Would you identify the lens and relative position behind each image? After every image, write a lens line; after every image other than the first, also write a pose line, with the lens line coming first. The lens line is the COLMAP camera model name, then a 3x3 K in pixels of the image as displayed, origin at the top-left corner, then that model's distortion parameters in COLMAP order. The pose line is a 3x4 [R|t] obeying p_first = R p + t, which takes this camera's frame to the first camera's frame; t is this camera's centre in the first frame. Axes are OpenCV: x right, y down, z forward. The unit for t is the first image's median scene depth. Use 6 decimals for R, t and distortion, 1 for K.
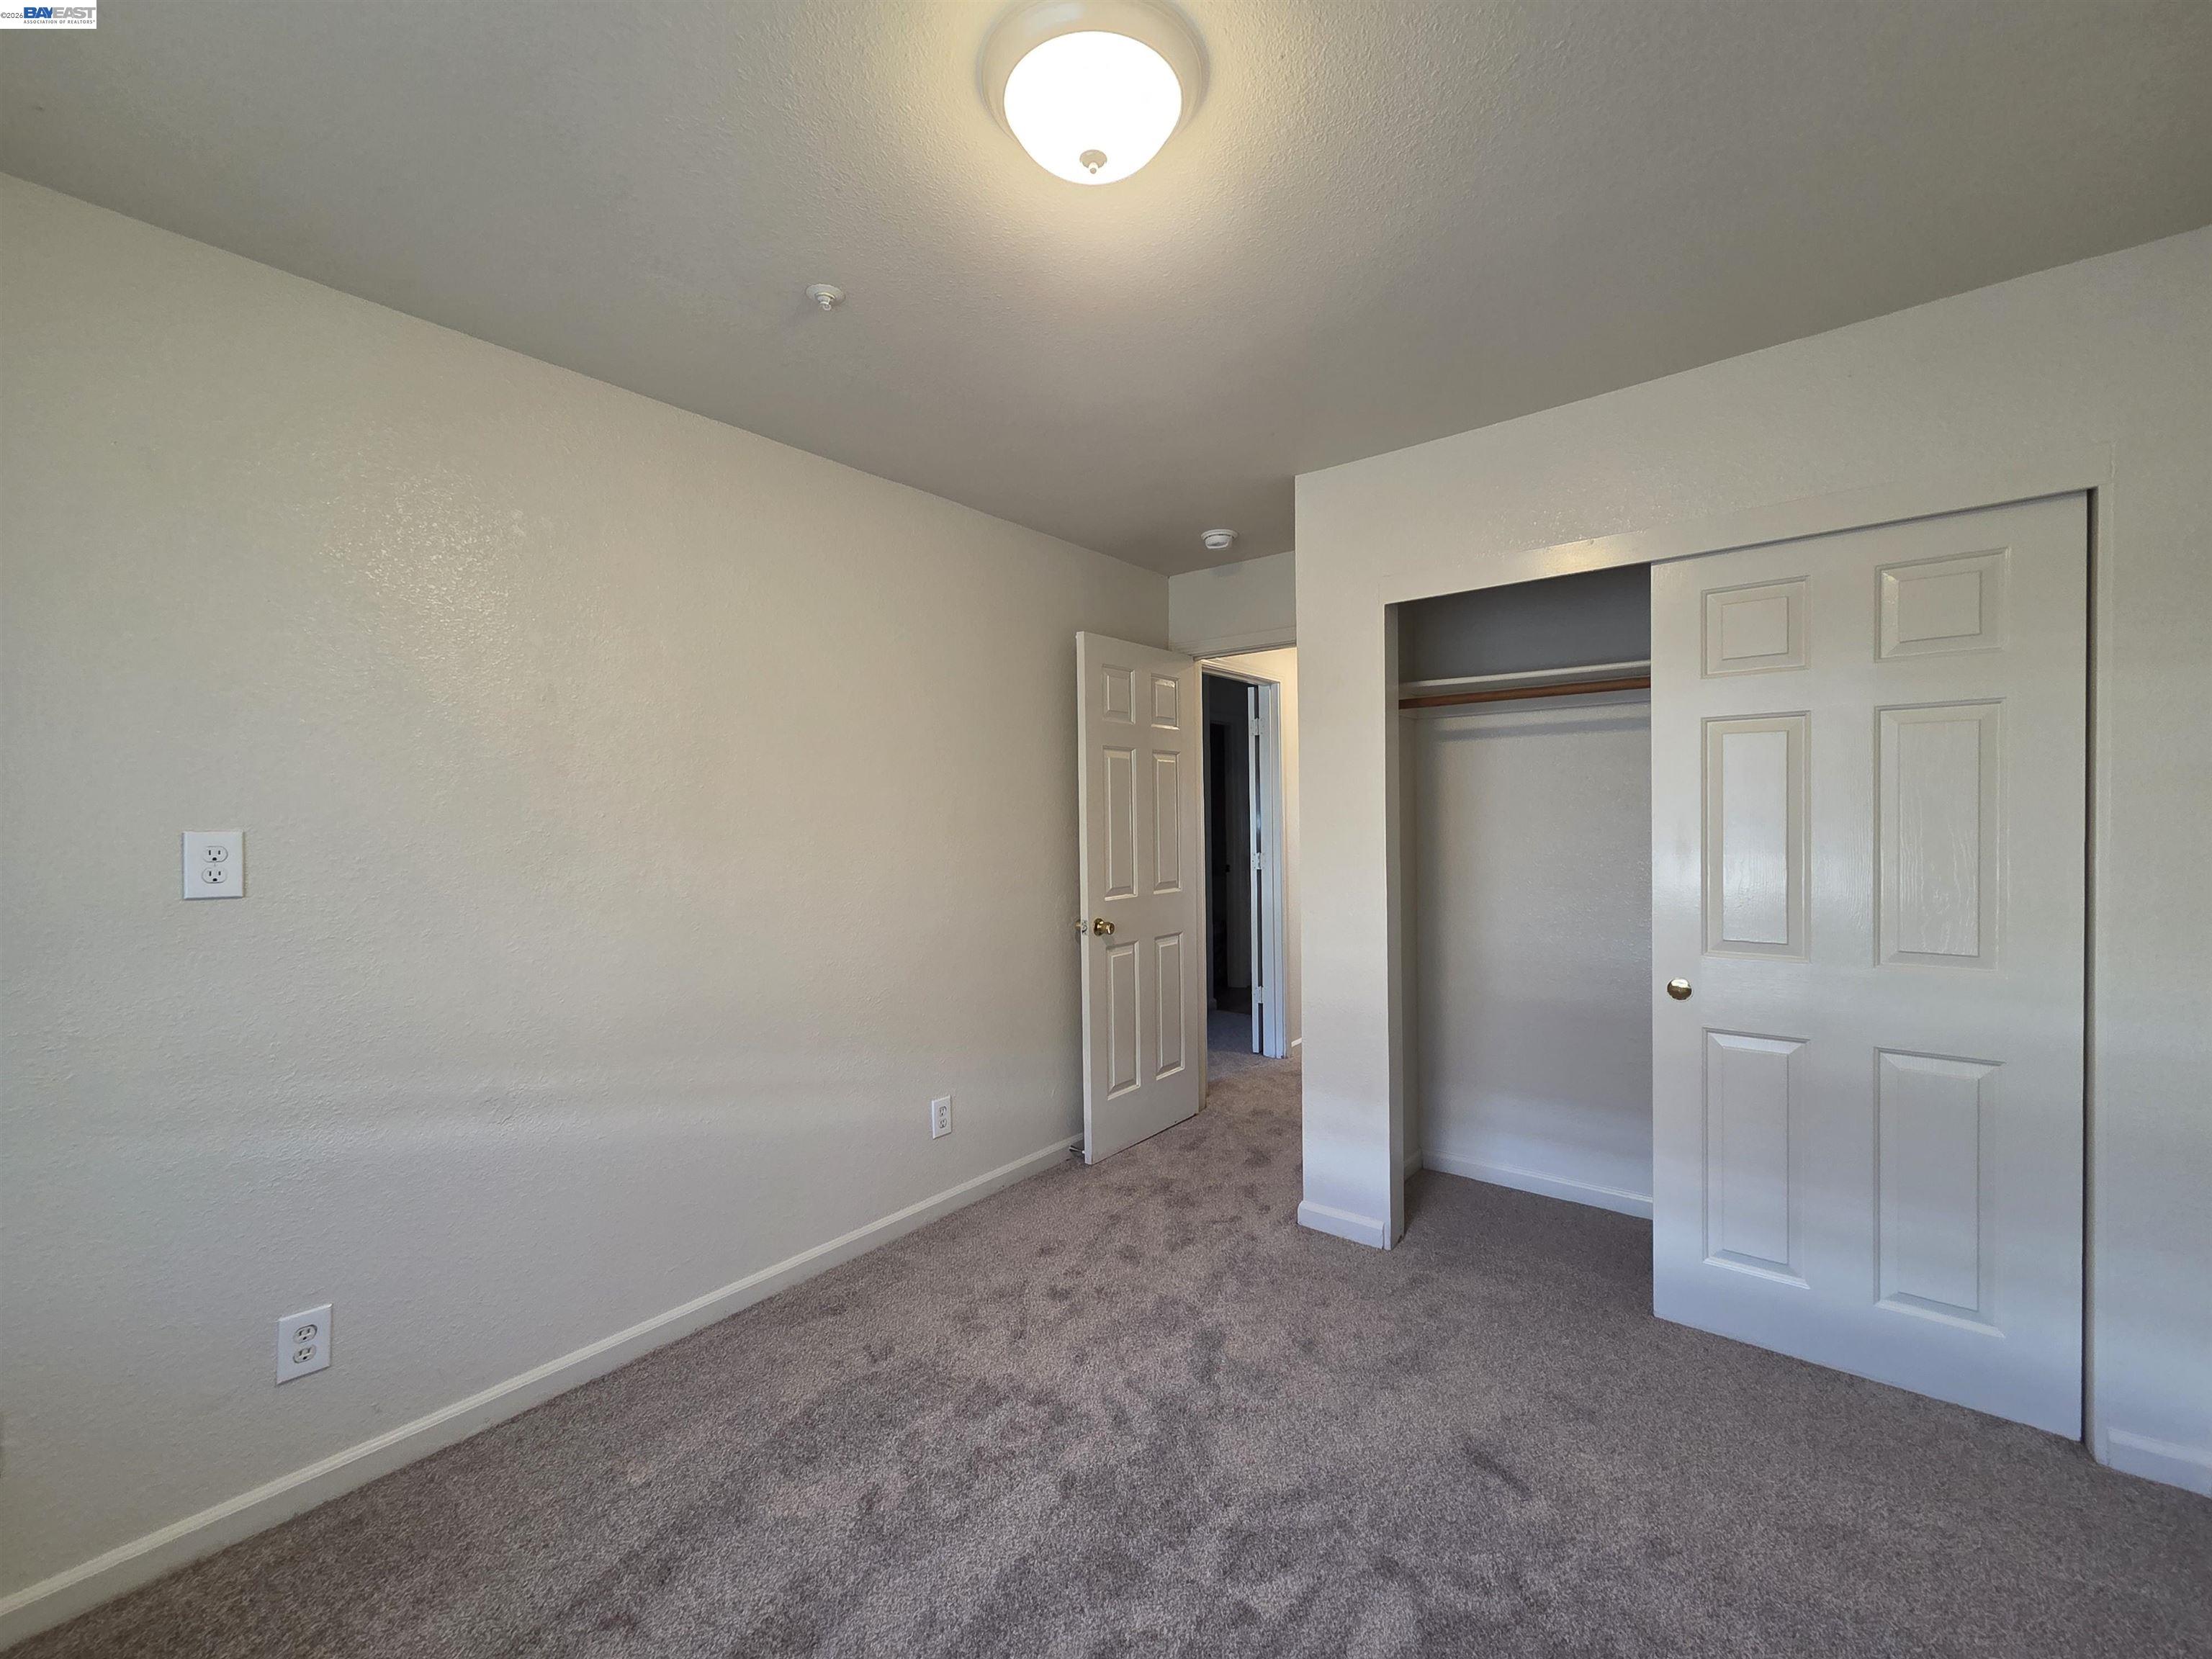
lens RADIAL K [[903.2, 0, 1101.7], [0, 903.2, 830.4], [0, 0, 1]] dist [0.002710, 0.000108]
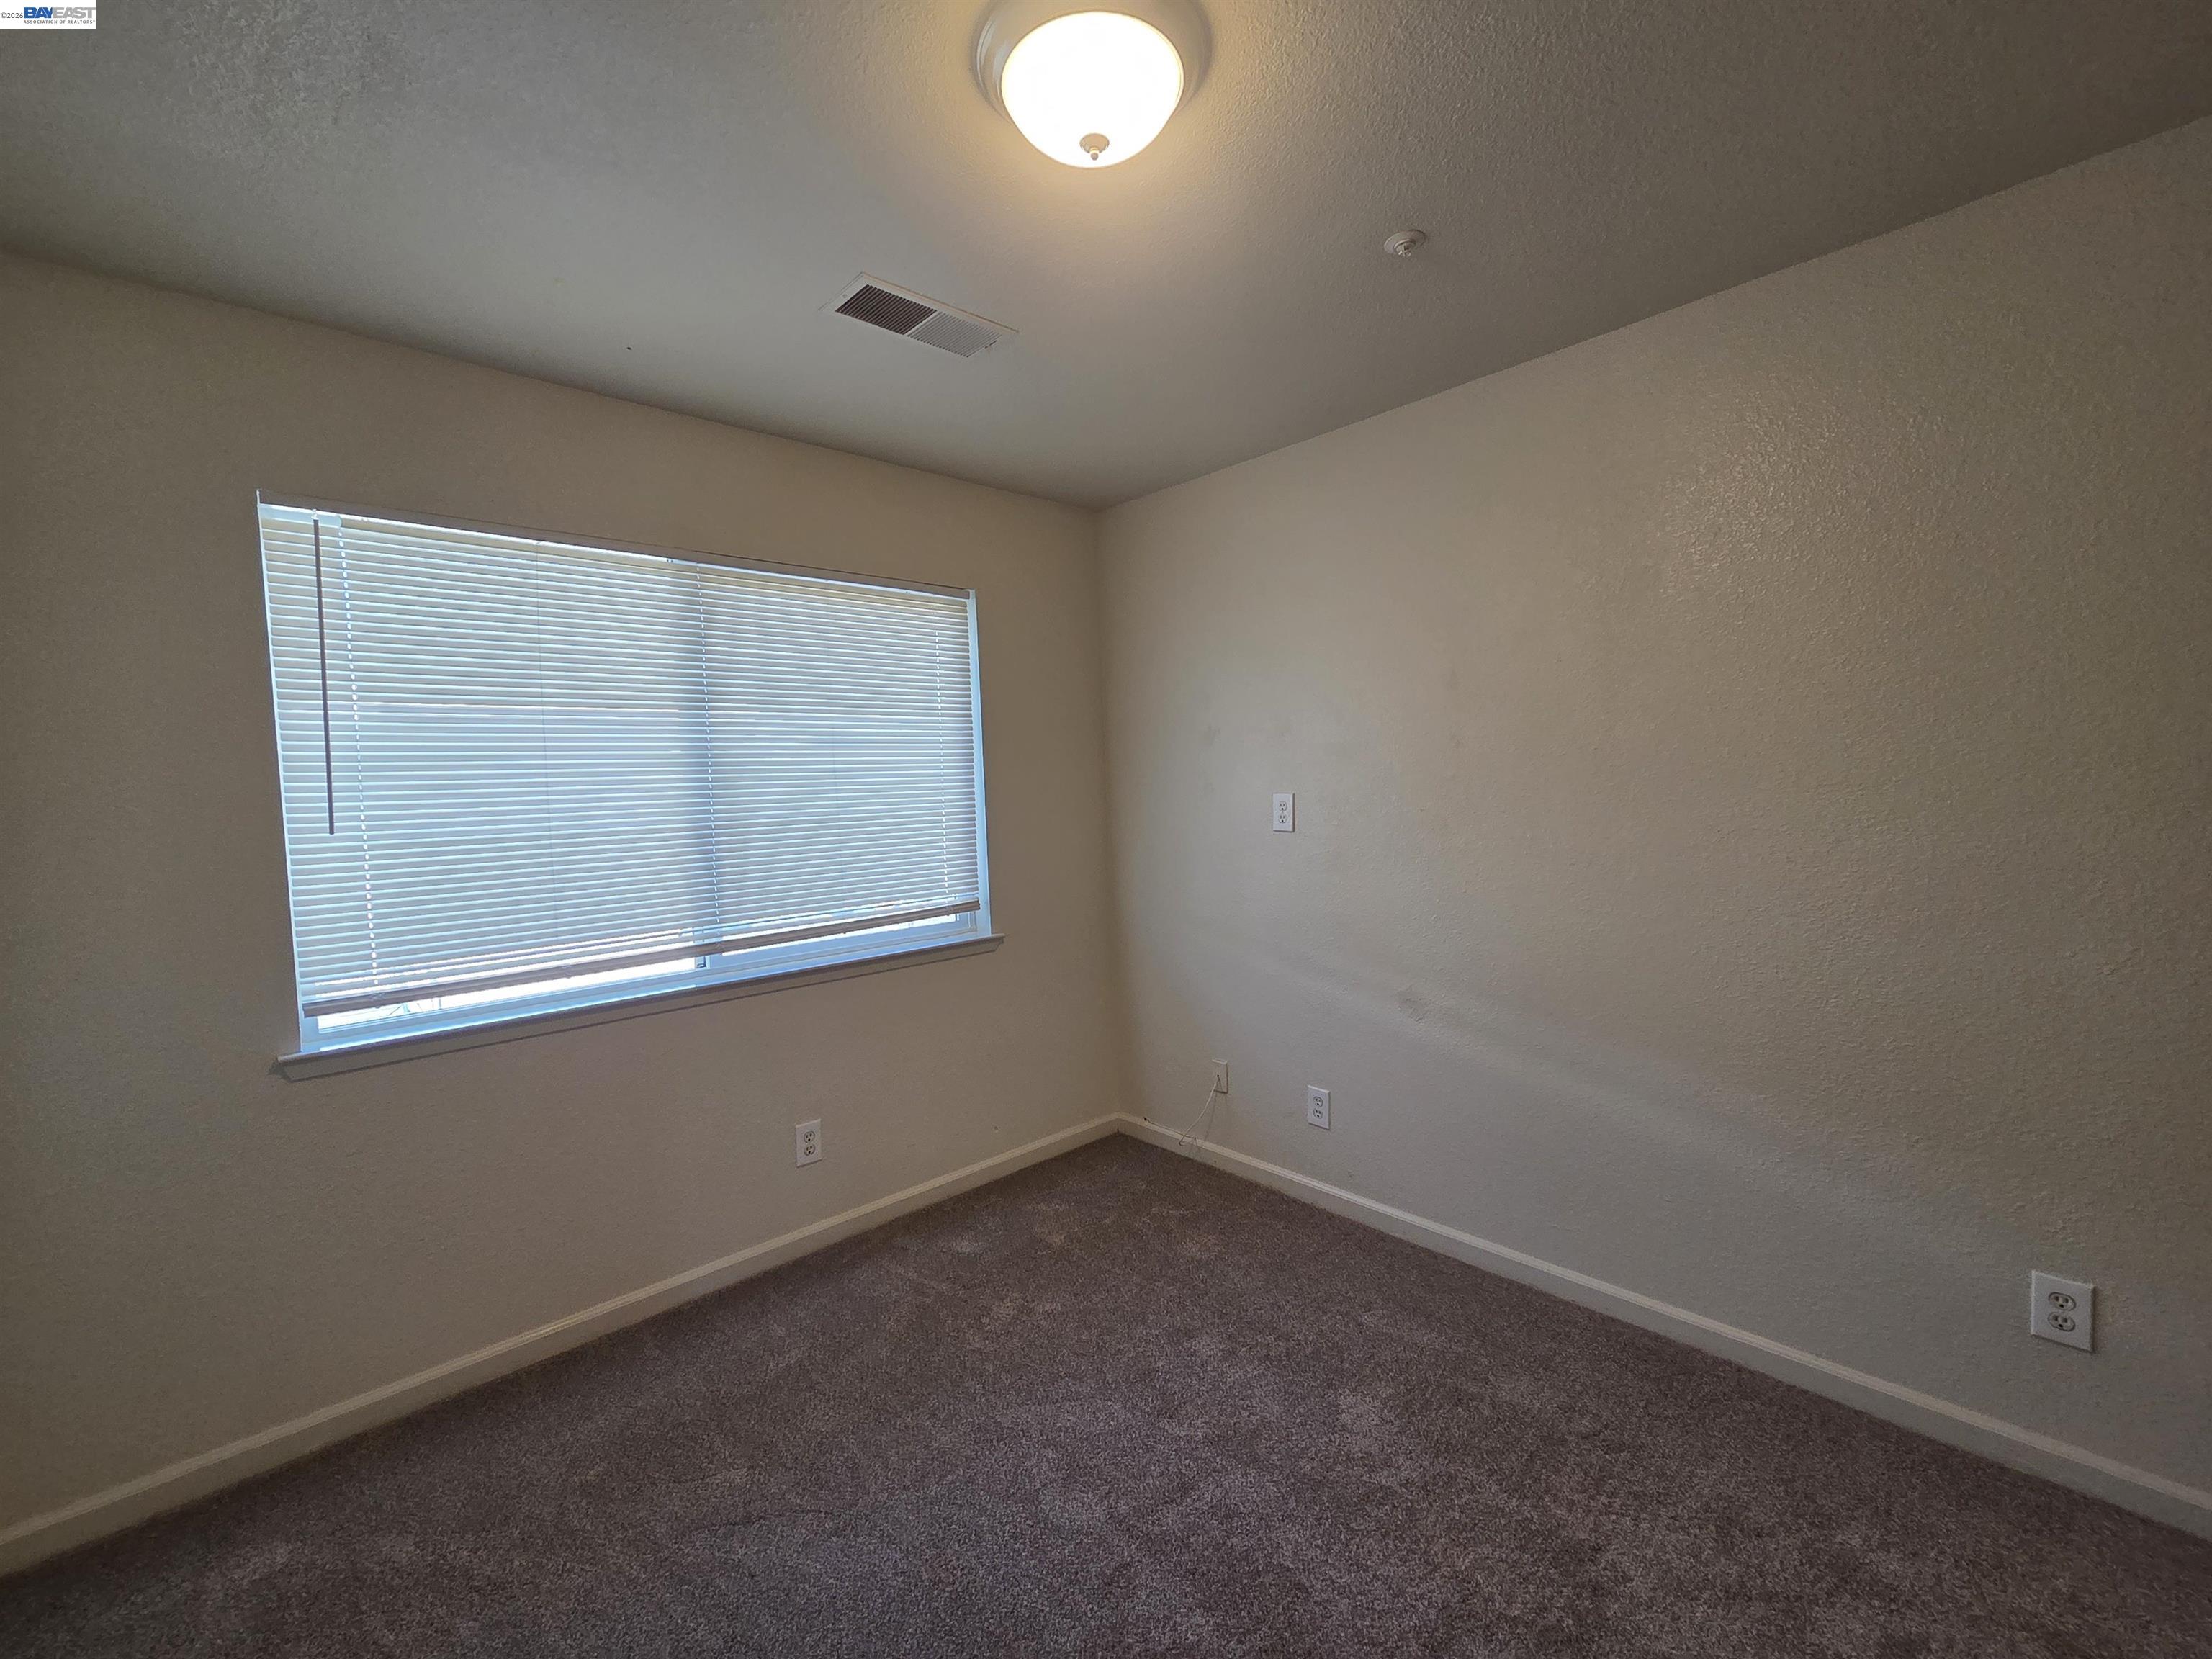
lens RADIAL K [[903.2, 0, 1101.7], [0, 903.2, 830.4], [0, 0, 1]] dist [0.002710, 0.000108]
pose [[-0.139445, 0.069662, -0.987776, 0.632256], [0.021226, 0.997503, 0.067352, -0.042340], [0.990002, -0.011575, -0.140575, 0.716168]]
